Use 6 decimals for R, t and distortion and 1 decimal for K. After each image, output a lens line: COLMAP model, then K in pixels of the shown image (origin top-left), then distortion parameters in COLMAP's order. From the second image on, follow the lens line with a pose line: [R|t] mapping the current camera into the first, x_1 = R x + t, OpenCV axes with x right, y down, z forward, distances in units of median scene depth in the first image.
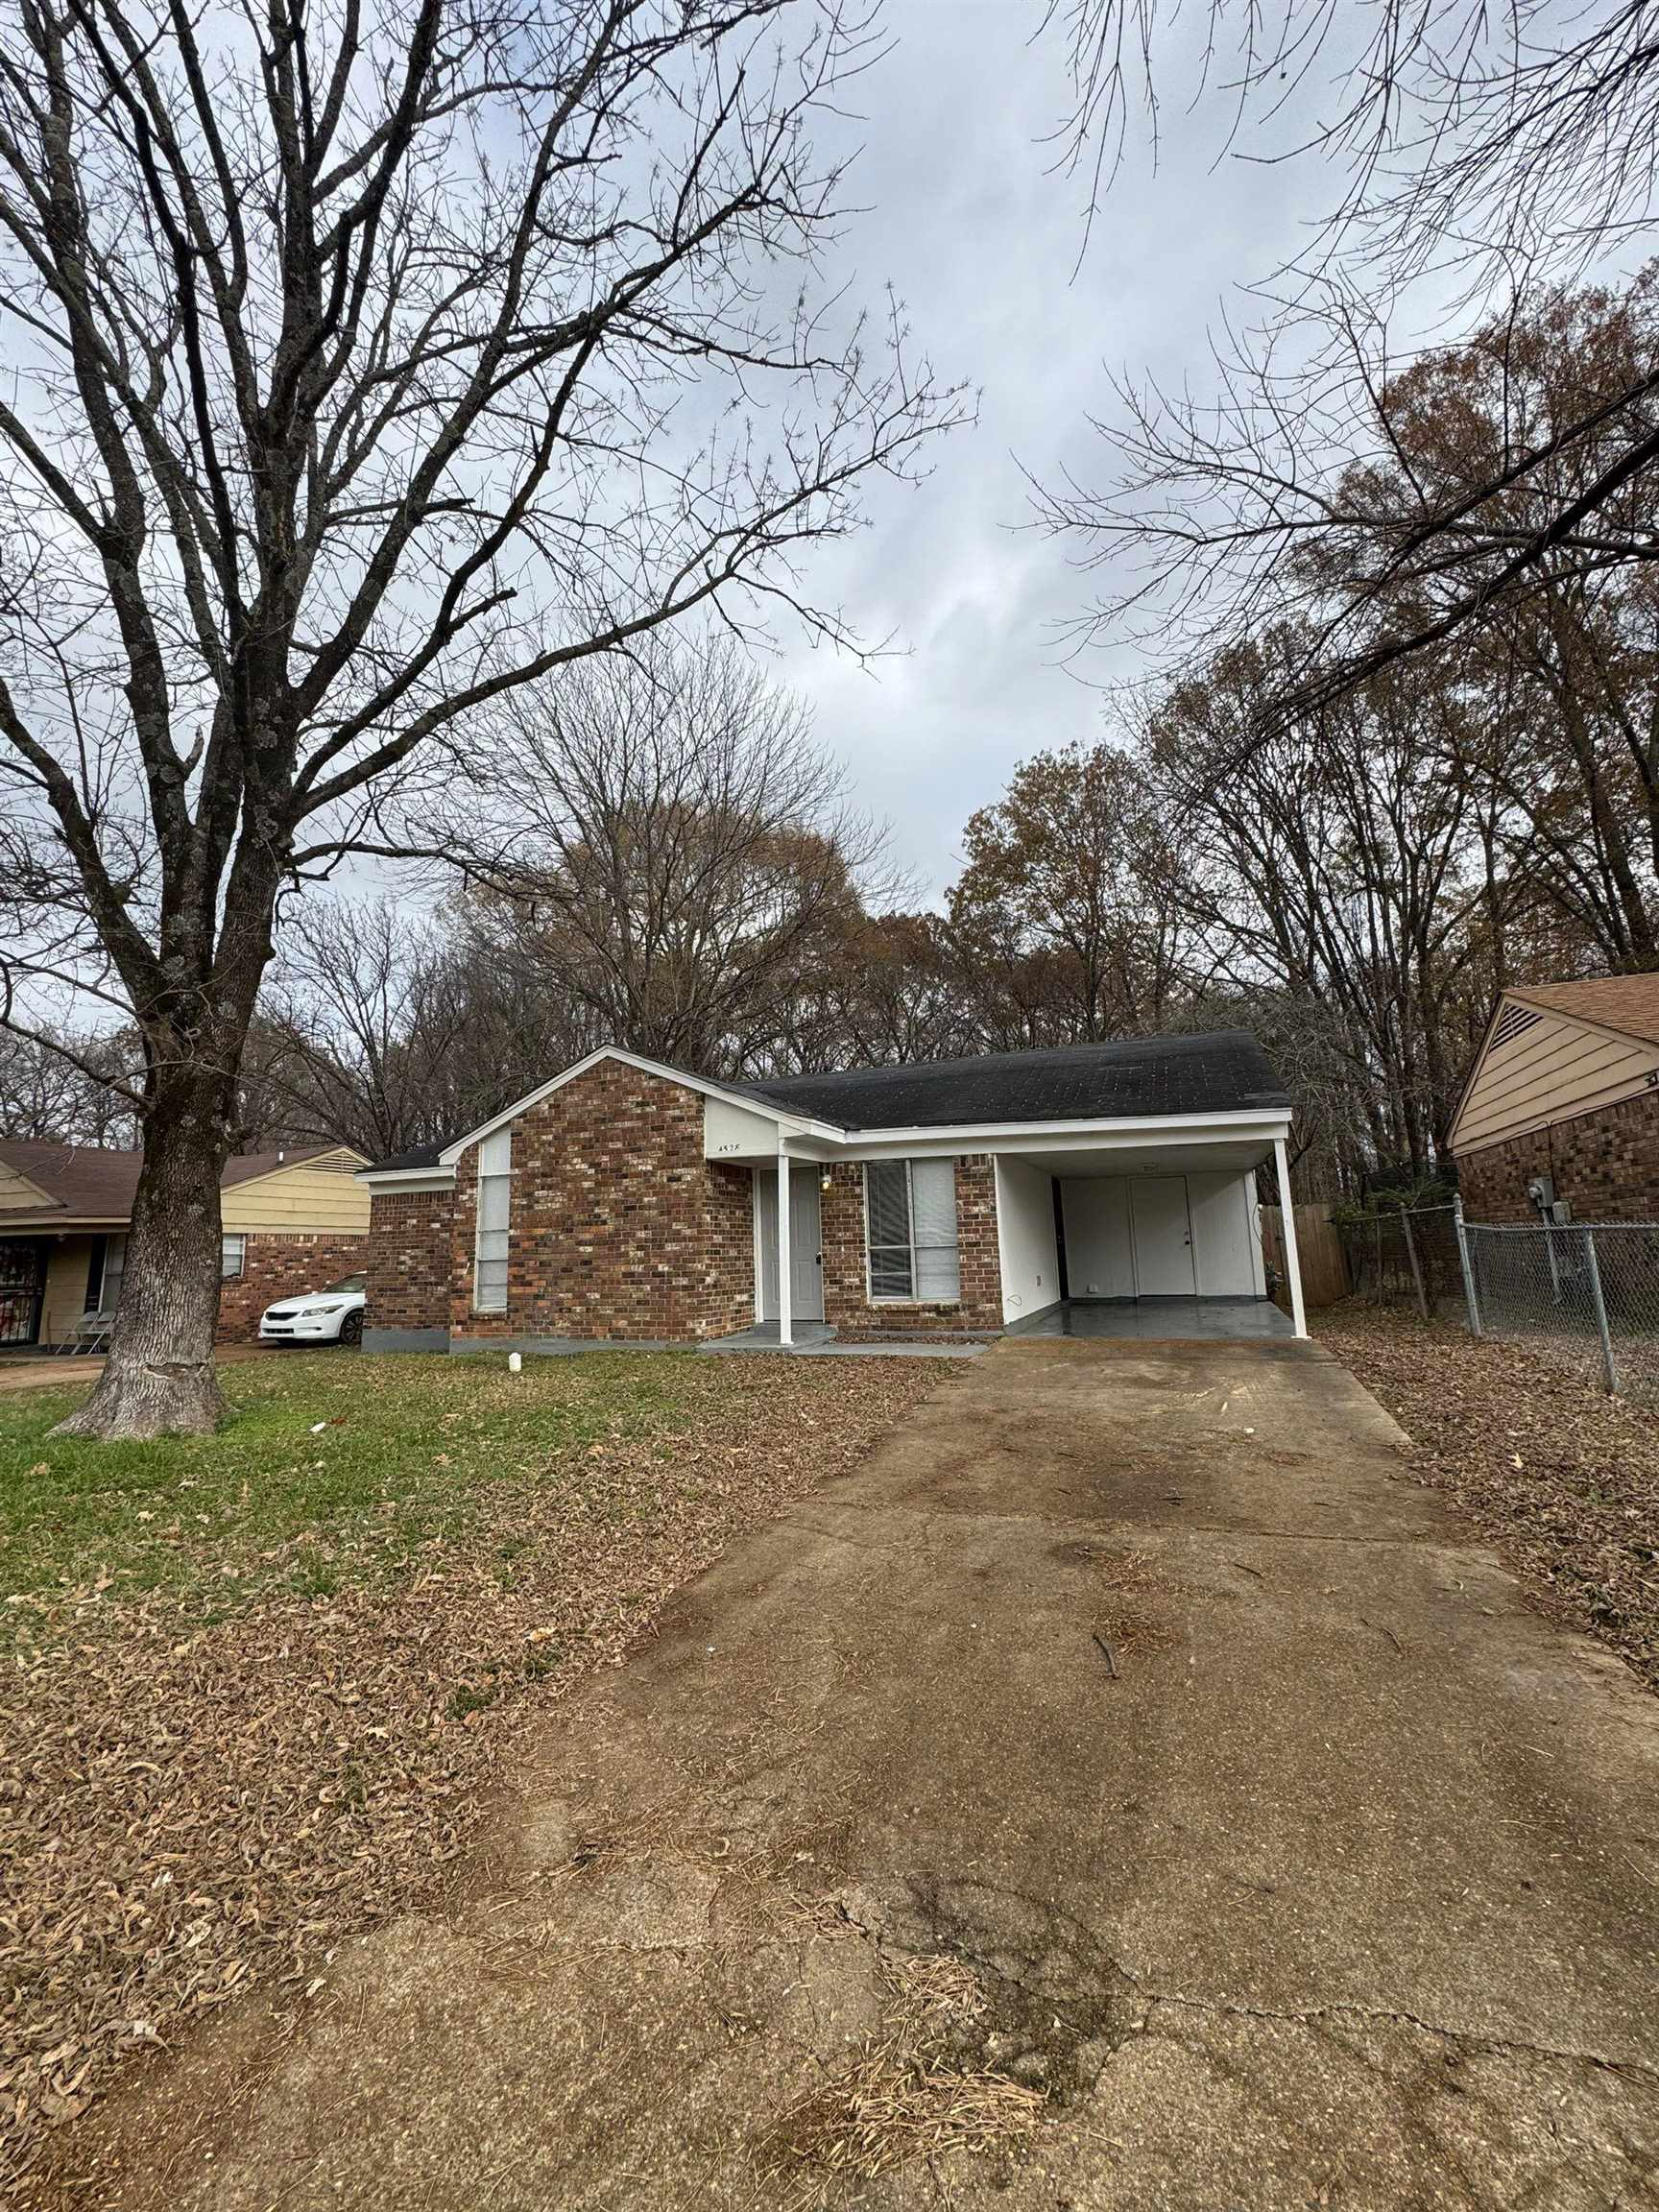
lens RADIAL K [[887.1, 0, 831.9], [0, 887.1, 1098.4], [0, 0, 1]] dist [-0.002010, 0.001168]
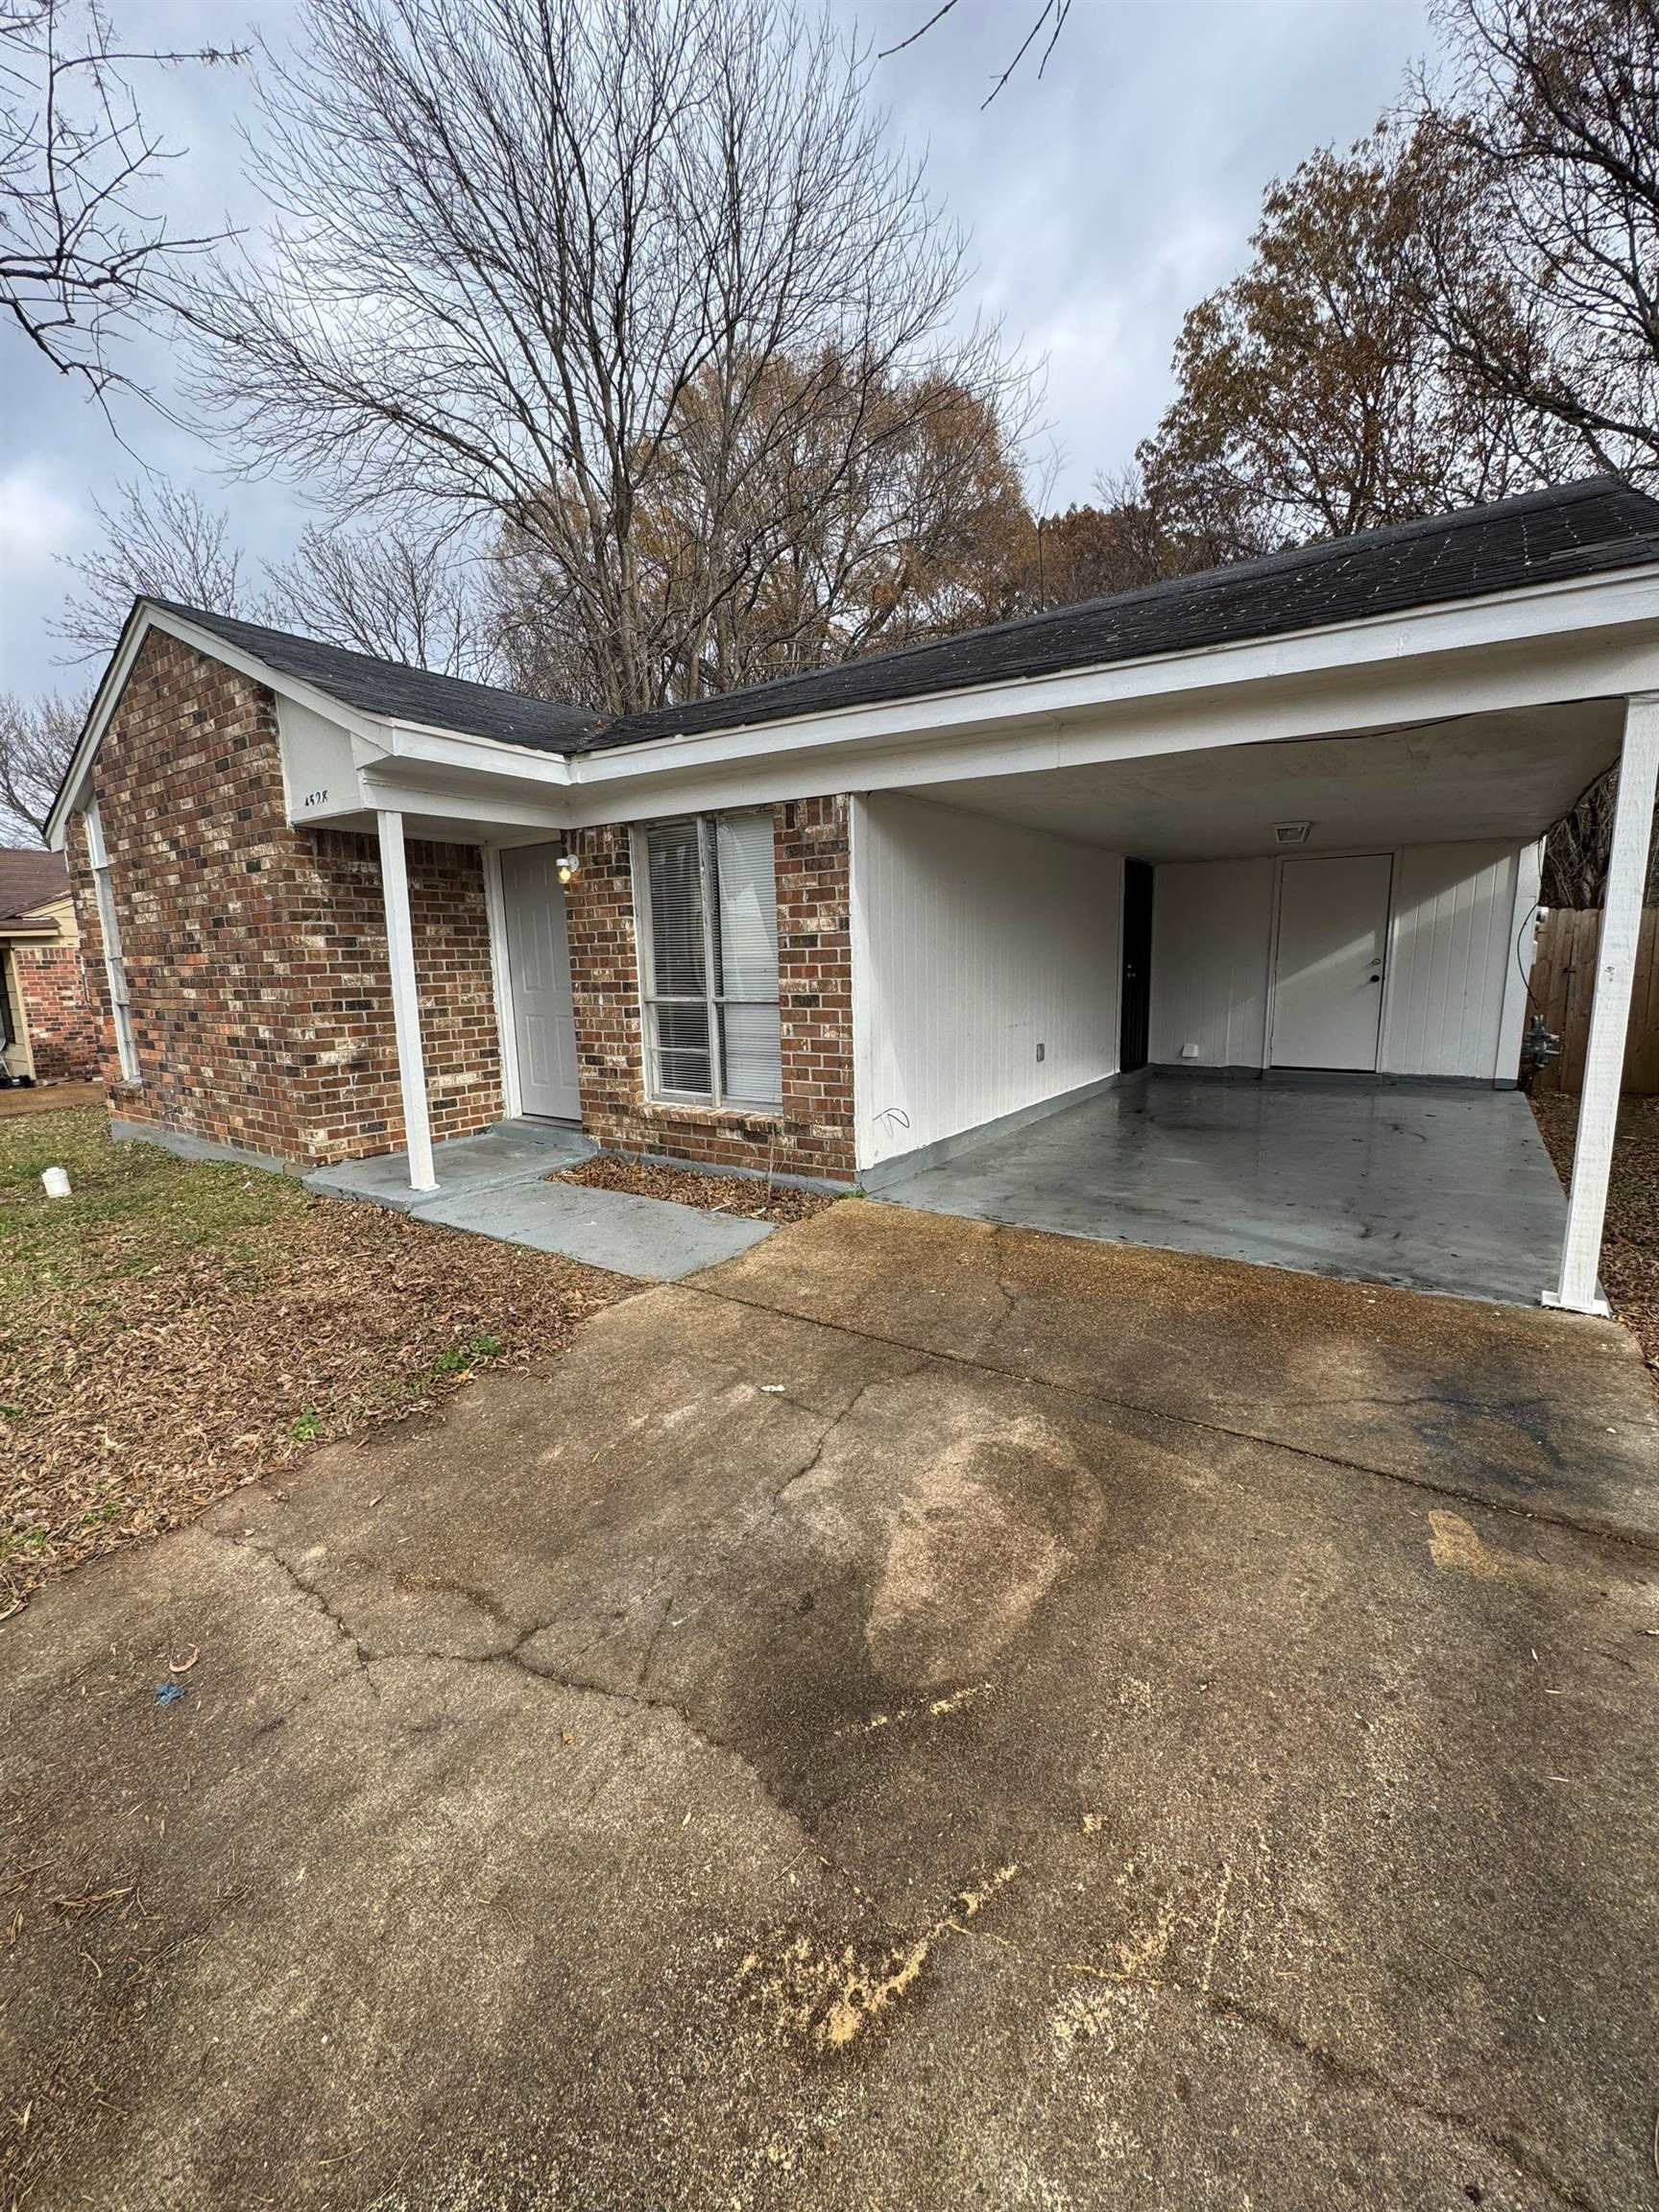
lens RADIAL K [[887.1, 0, 824.5], [0, 887.1, 1106.8], [0, 0, 1]] dist [-0.002010, 0.001168]
pose [[0.973902, 0.044374, -0.222588, 0.264081], [0.032842, 0.942830, 0.331653, 0.060448], [0.224579, -0.330308, 0.916767, 0.534249]]
